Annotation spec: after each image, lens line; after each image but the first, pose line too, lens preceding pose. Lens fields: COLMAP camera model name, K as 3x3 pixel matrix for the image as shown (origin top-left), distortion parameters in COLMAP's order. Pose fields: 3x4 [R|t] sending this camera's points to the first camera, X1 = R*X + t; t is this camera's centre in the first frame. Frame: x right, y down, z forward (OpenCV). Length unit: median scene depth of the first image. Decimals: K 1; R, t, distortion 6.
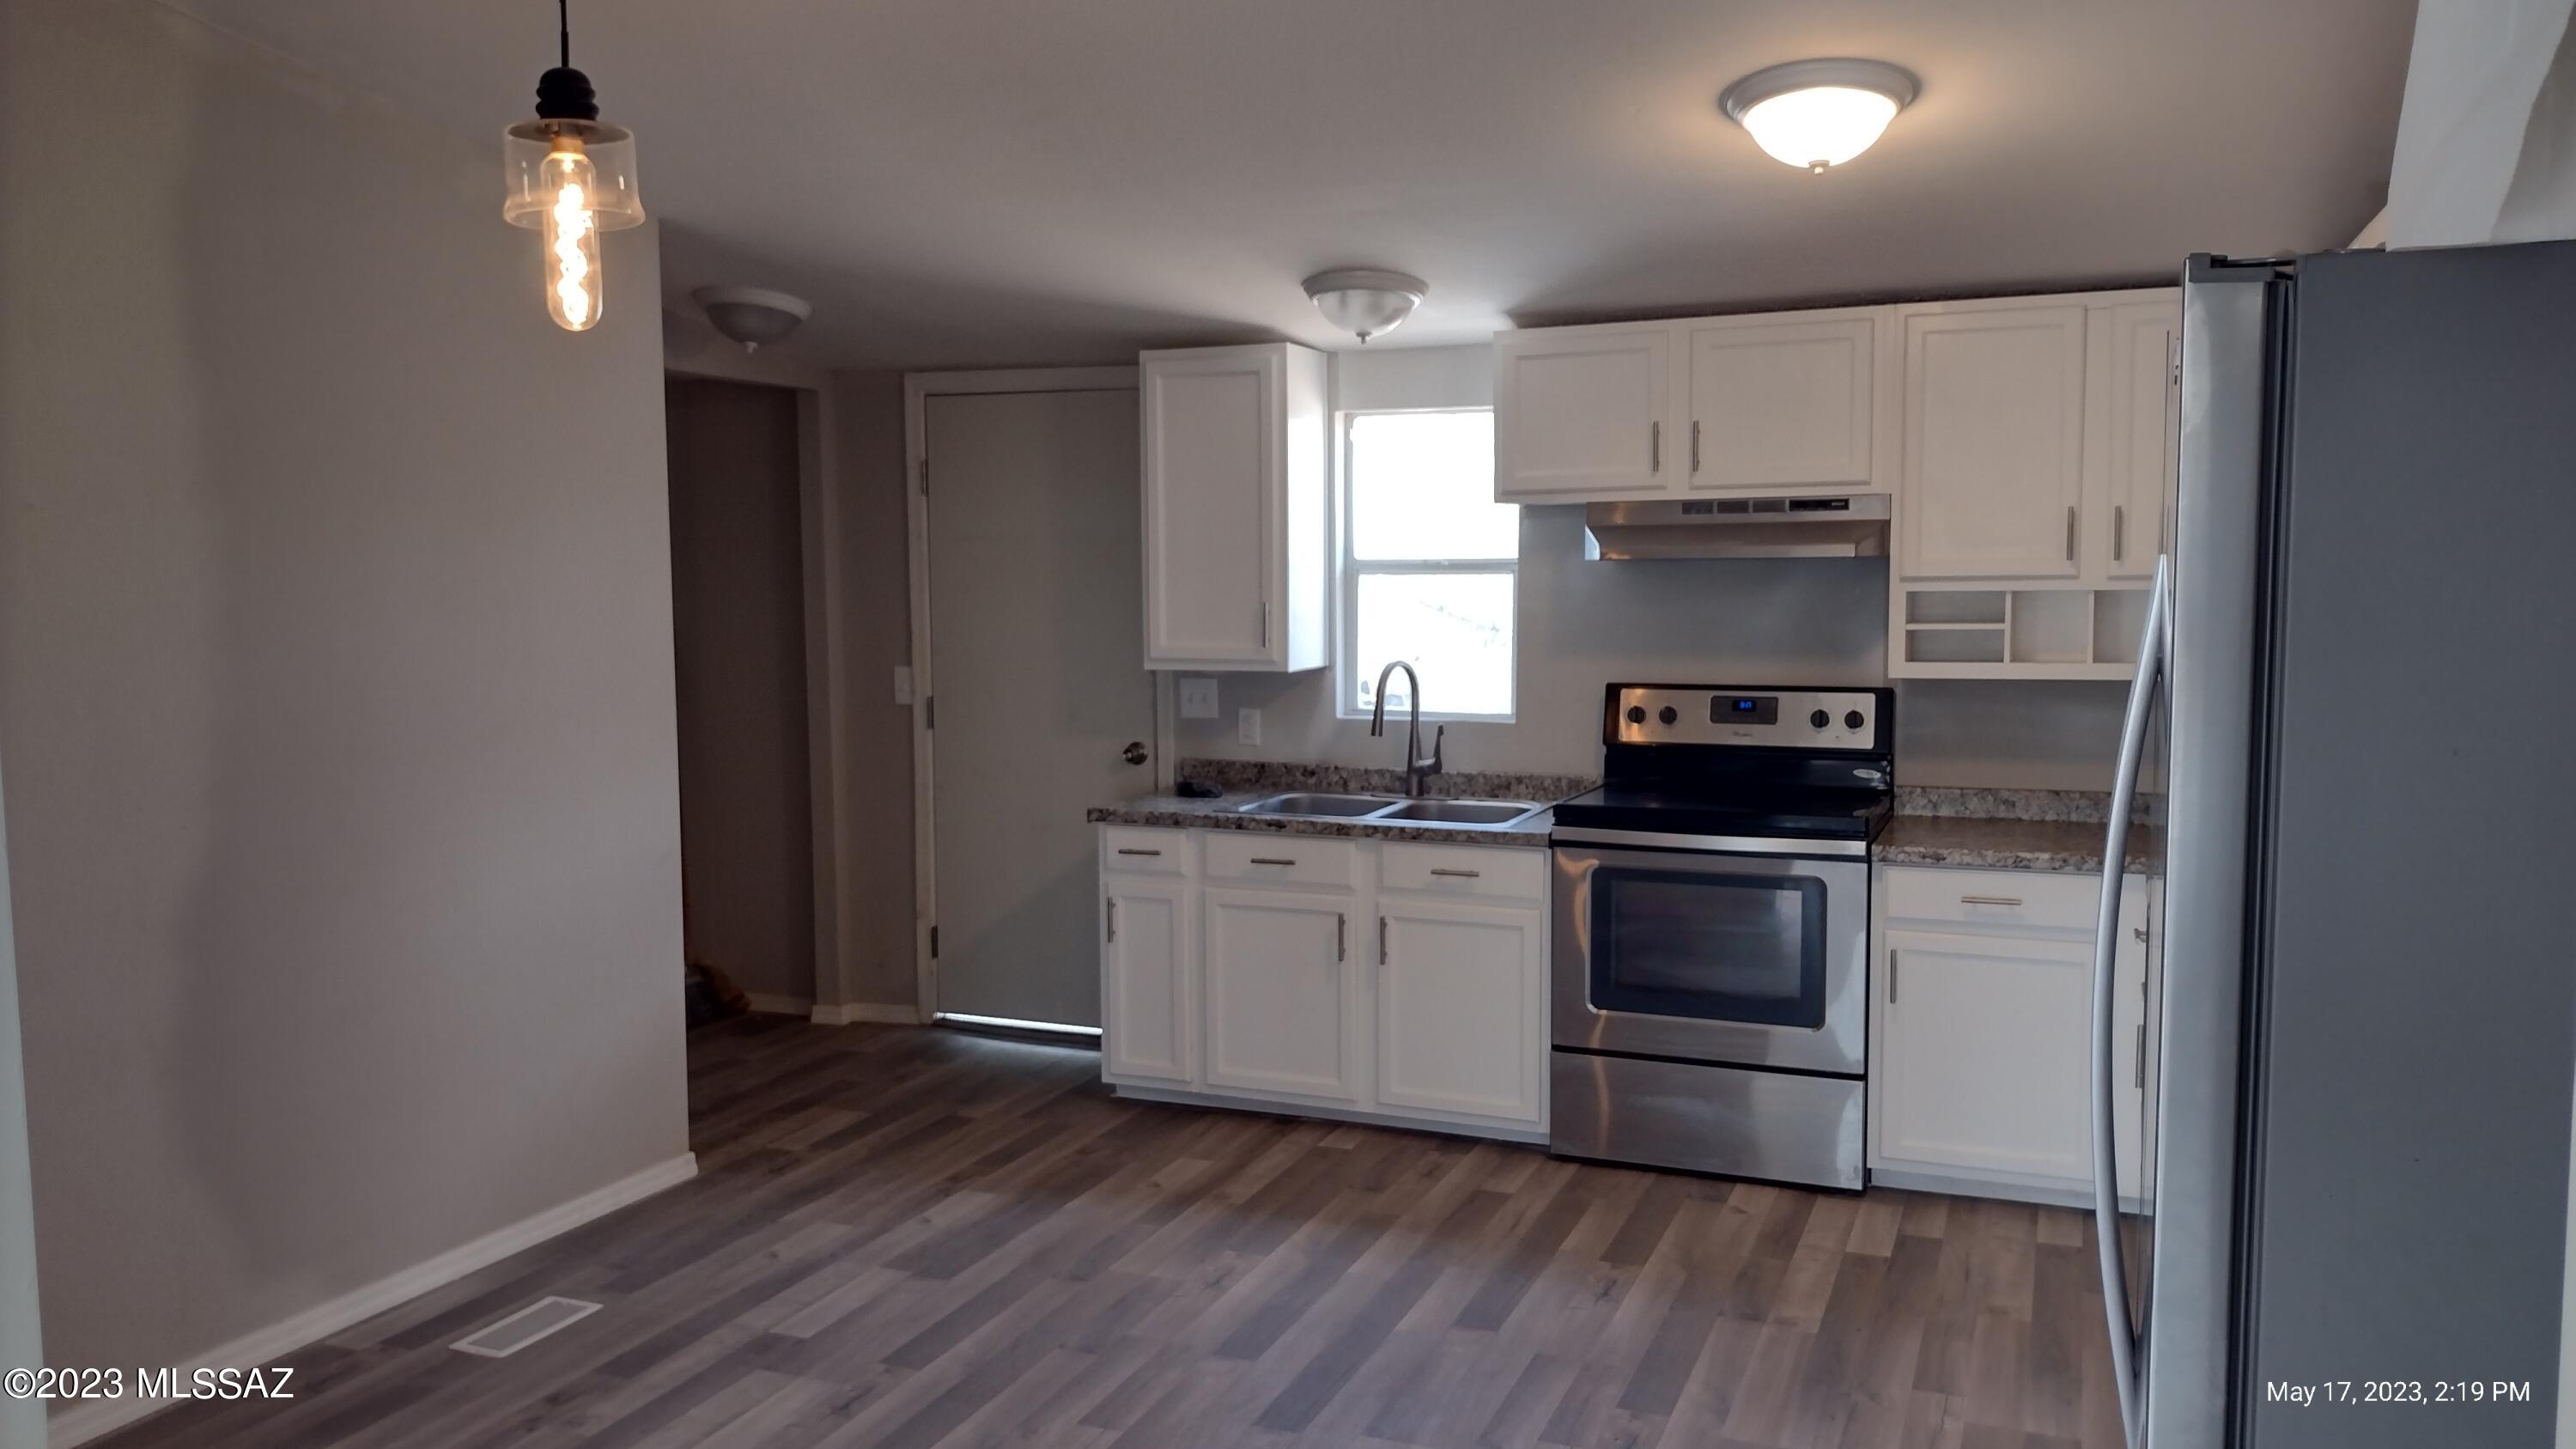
lens RADIAL K [[1935.3, 0, 1288.0], [0, 1935.3, 724.5], [0, 0, 1]] dist [0.074693, -0.121238]
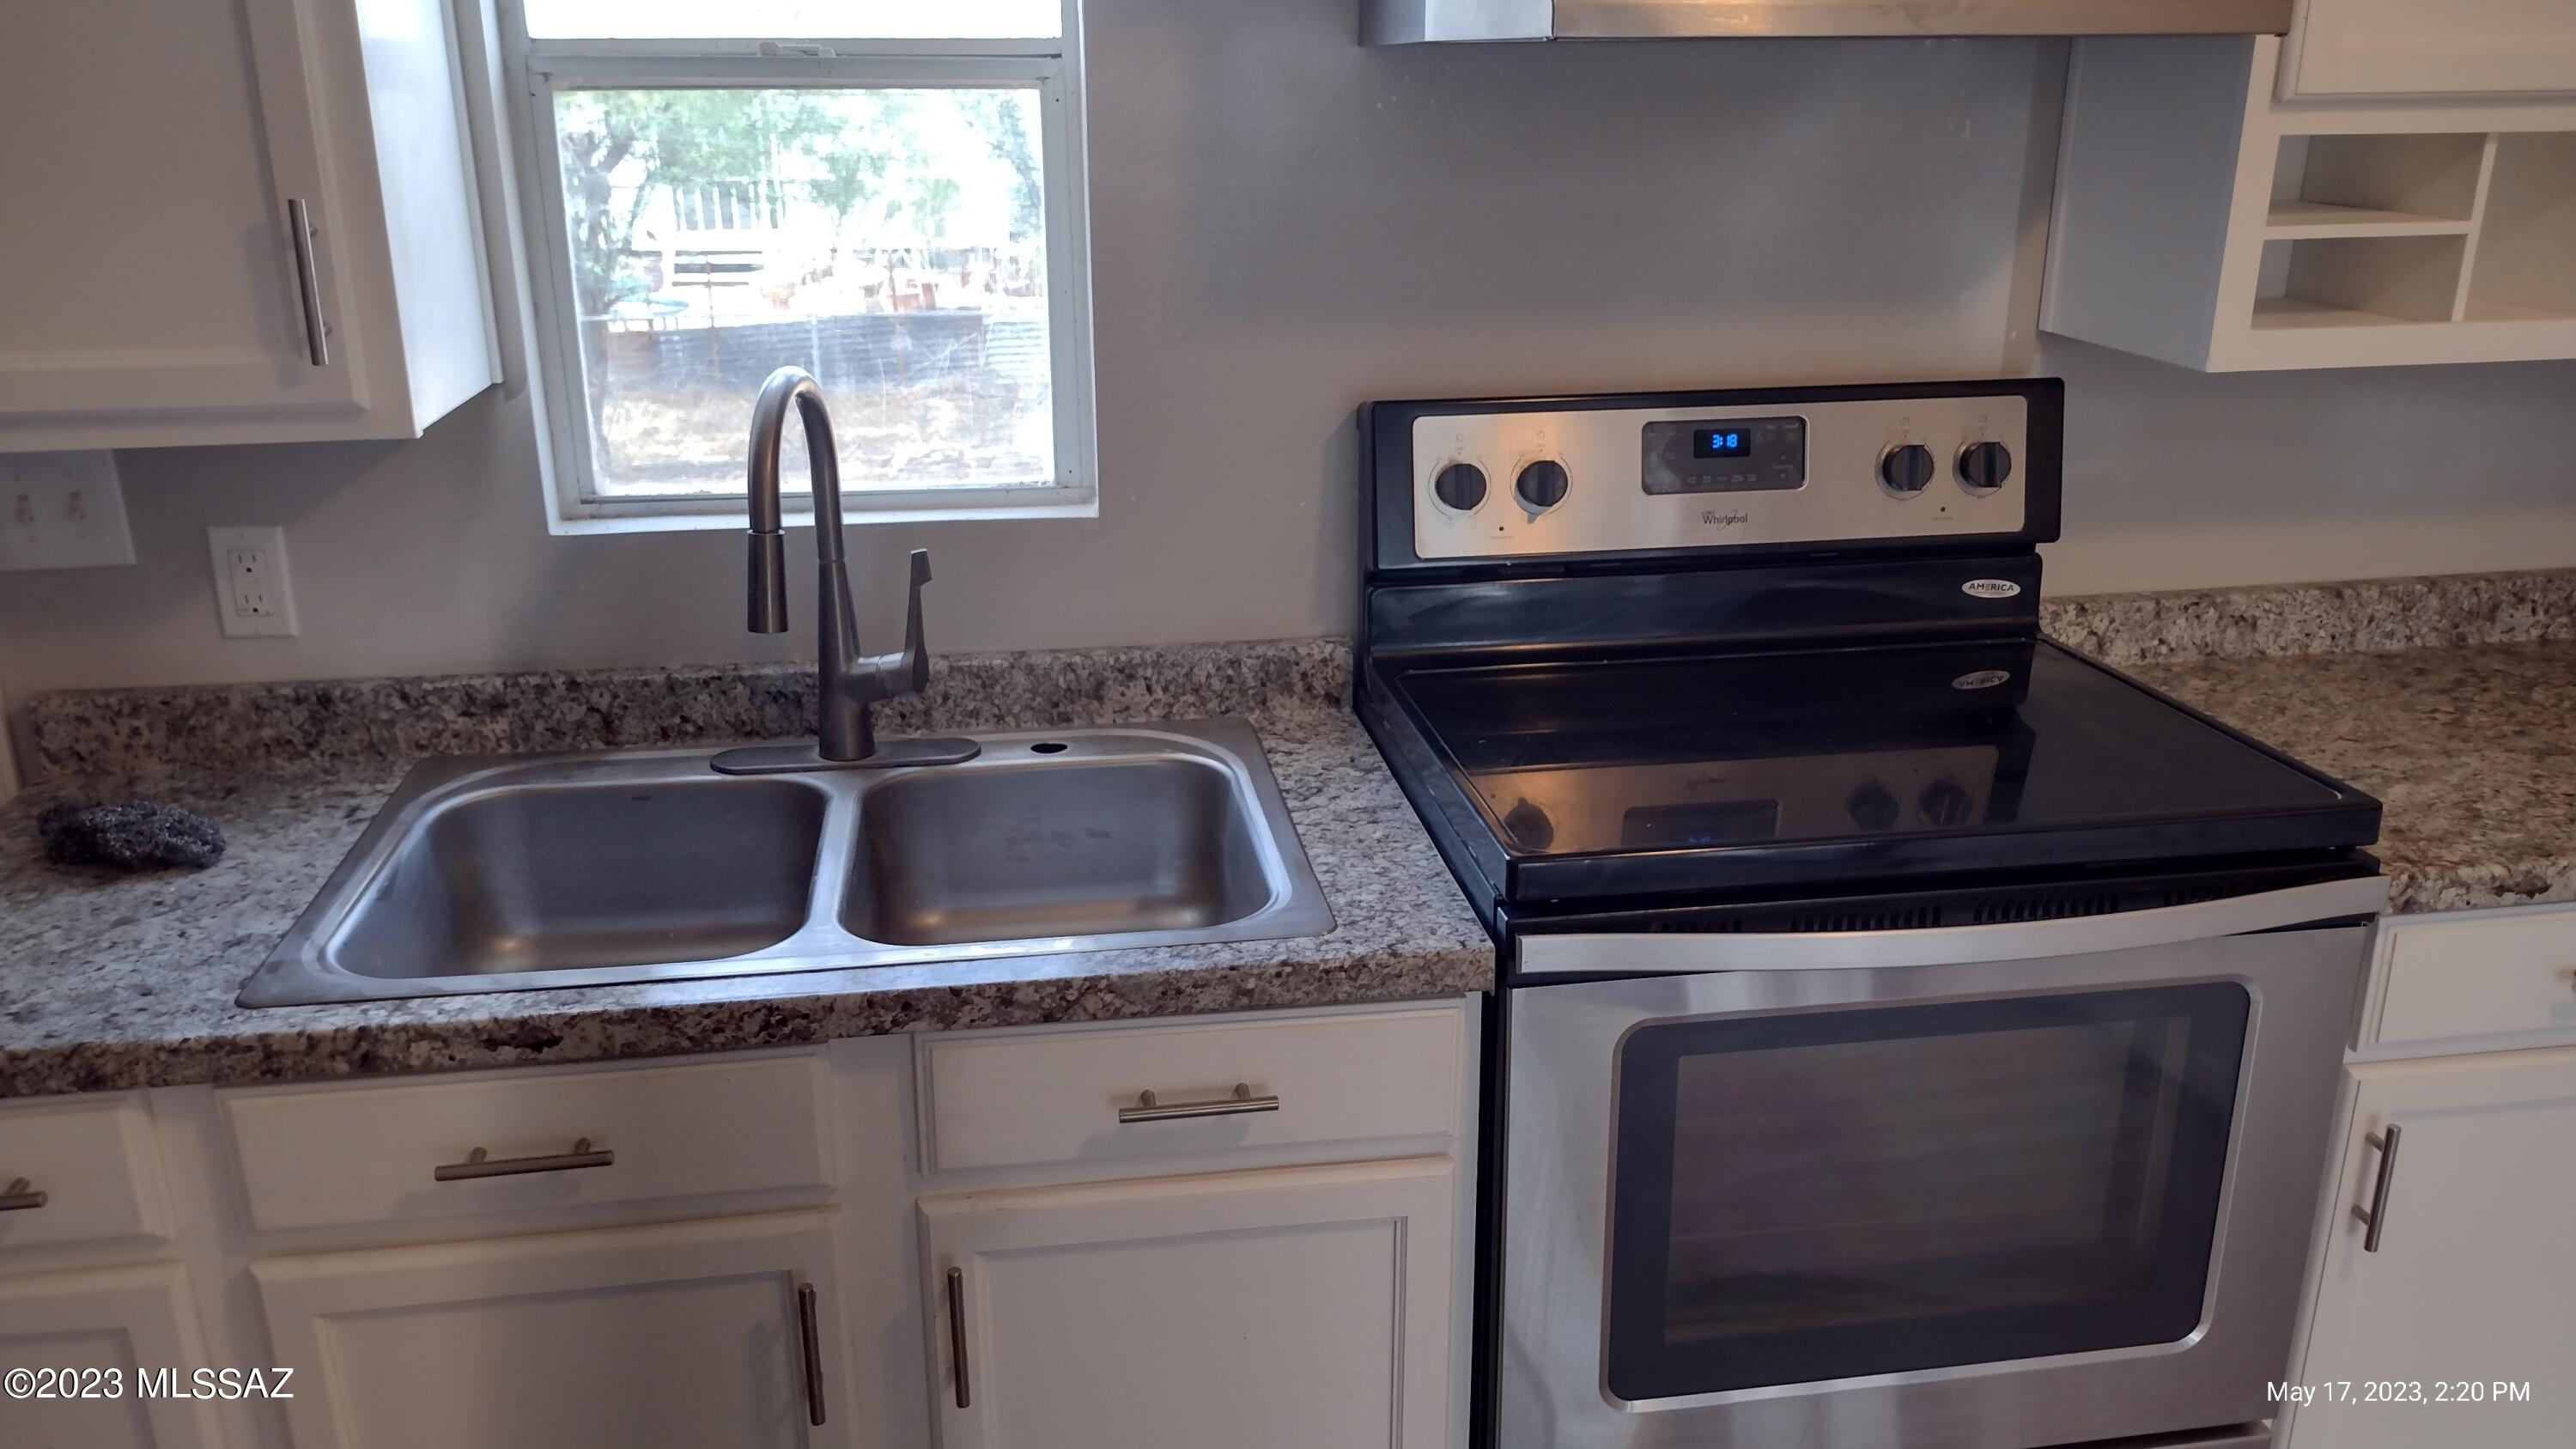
lens RADIAL K [[1935.3, 0, 1288.0], [0, 1935.3, 724.5], [0, 0, 1]] dist [0.074693, -0.121238]
pose [[0.857438, -0.162607, 0.488220, -0.039940], [0.044152, 0.968509, 0.245031, -0.054454], [-0.512690, -0.188543, 0.837616, 0.704779]]
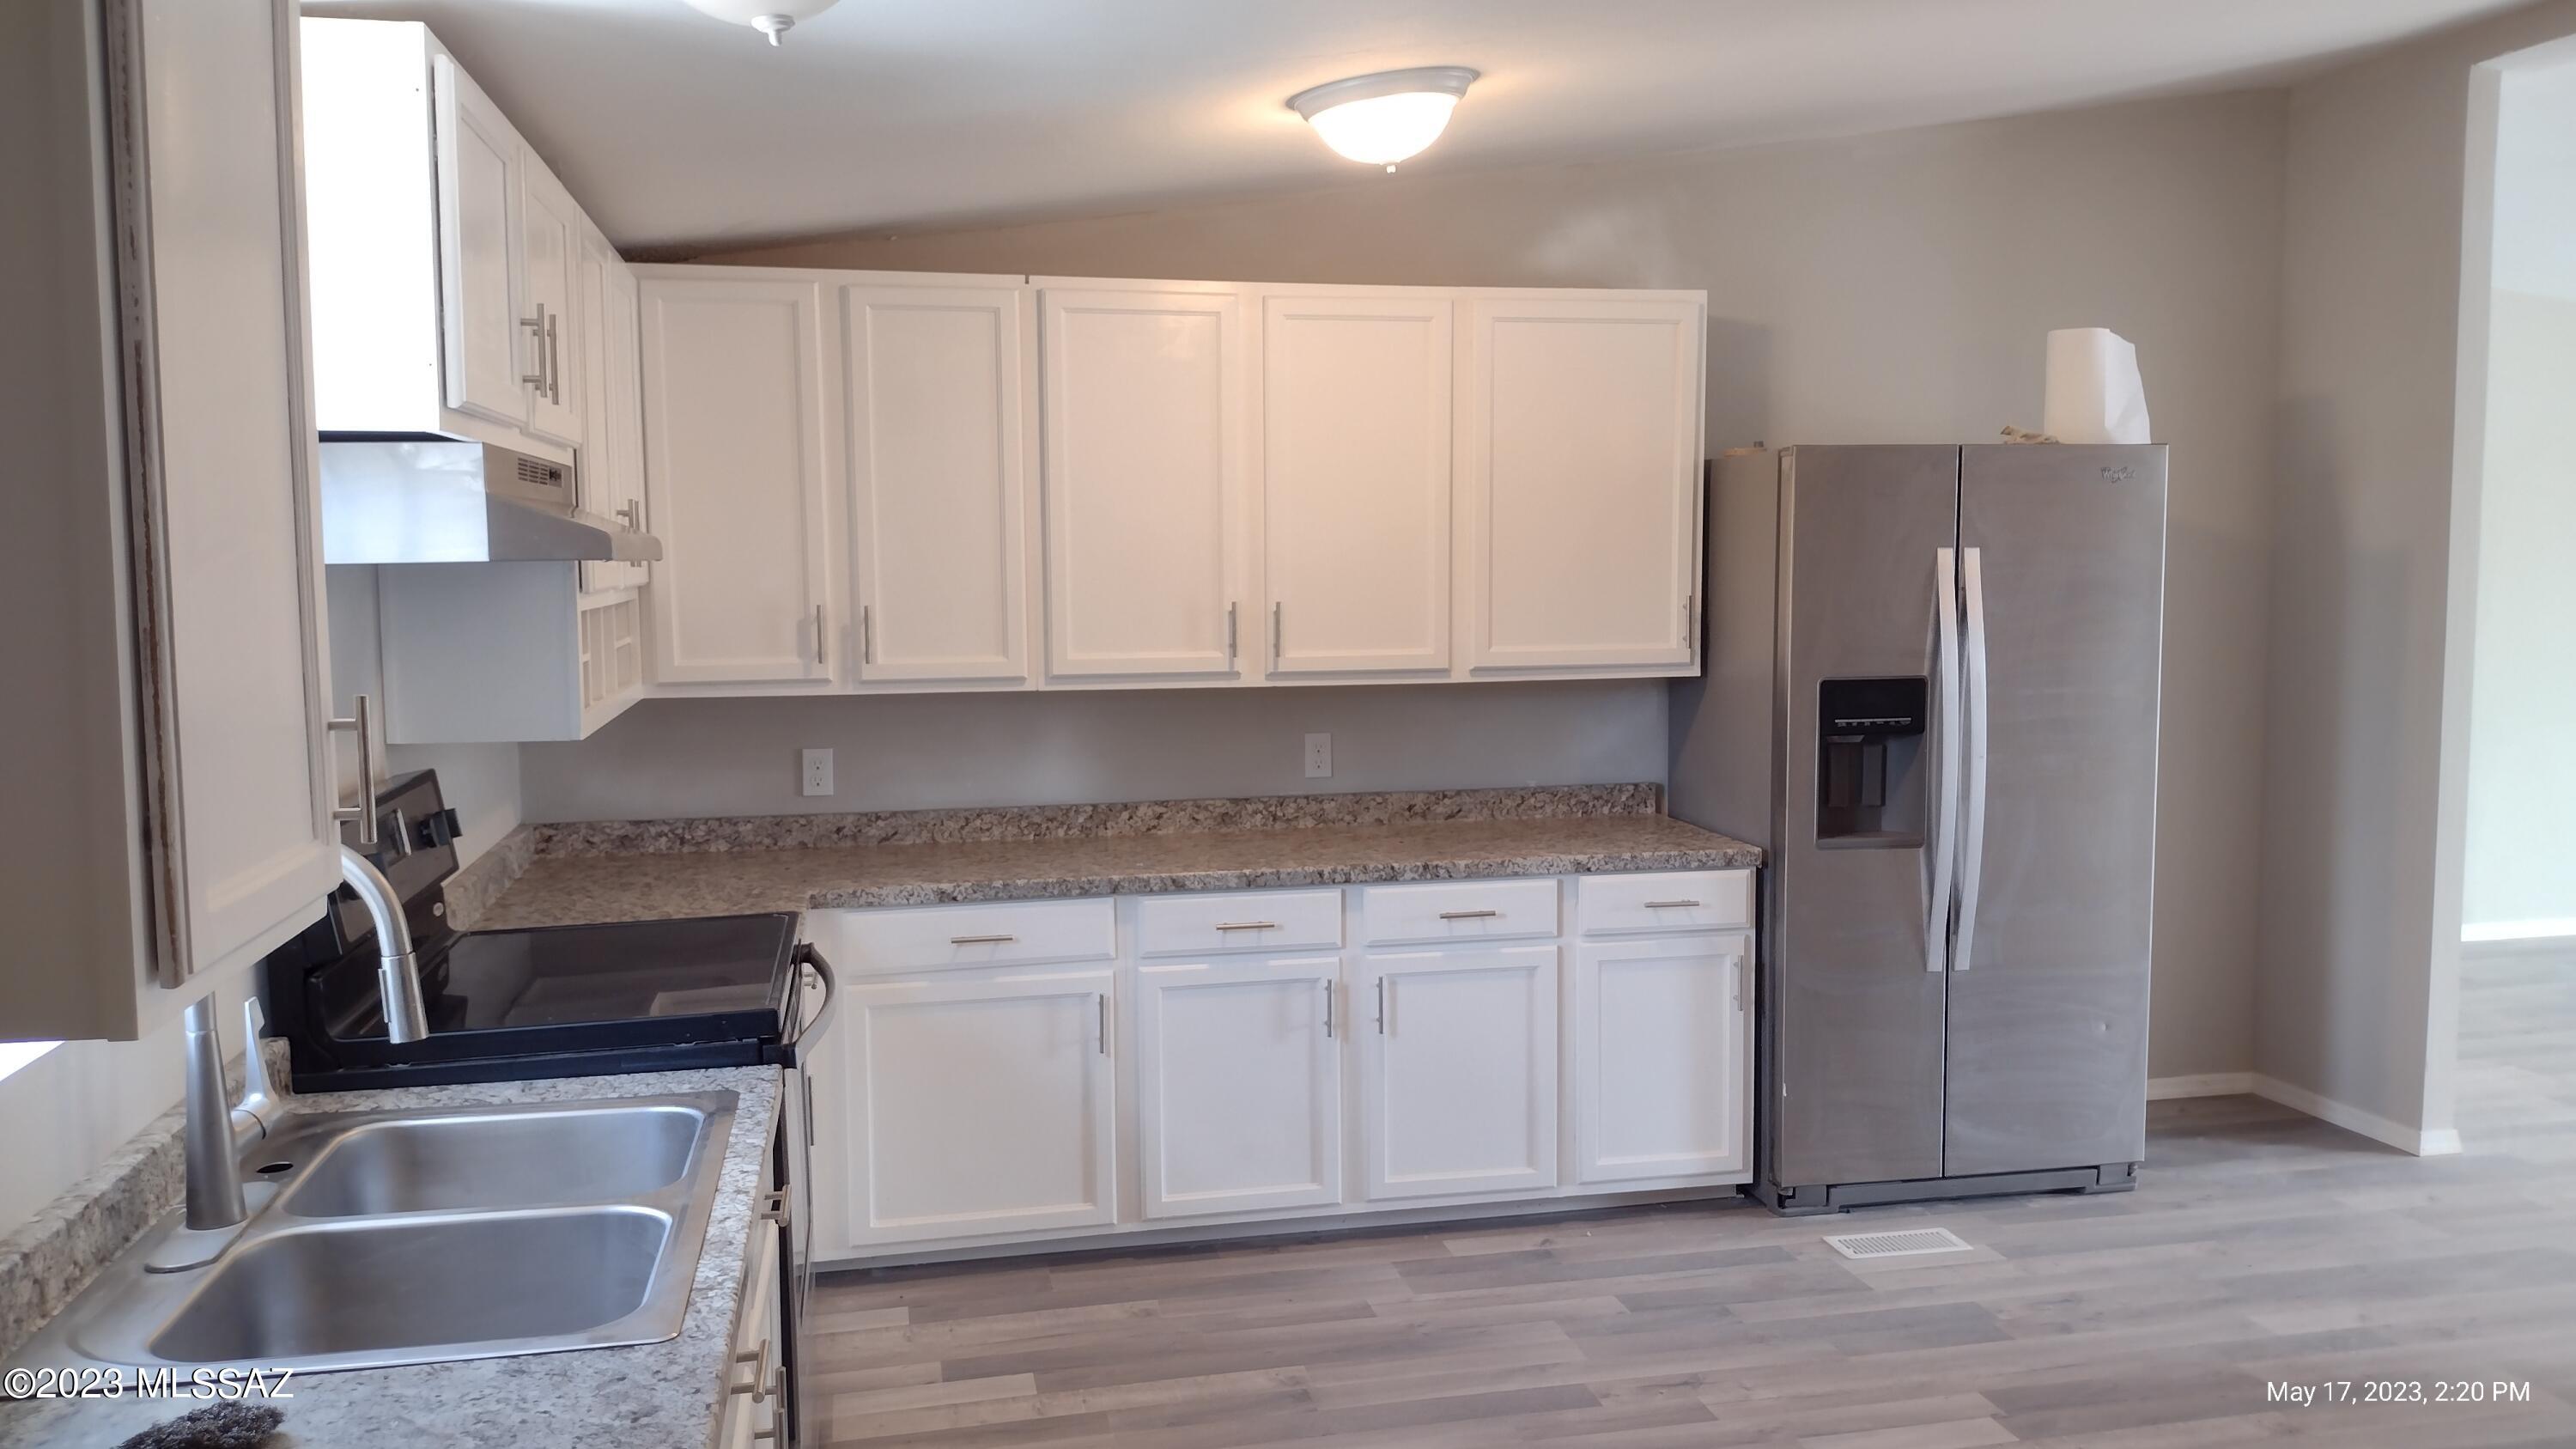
lens RADIAL K [[1935.3, 0, 1288.0], [0, 1935.3, 724.5], [0, 0, 1]] dist [0.074693, -0.121238]
pose [[-0.562257, -0.061238, 0.824692, -0.361120], [0.082717, 0.988088, 0.129766, -0.089914], [-0.822815, 0.141178, -0.550494, 1.088352]]
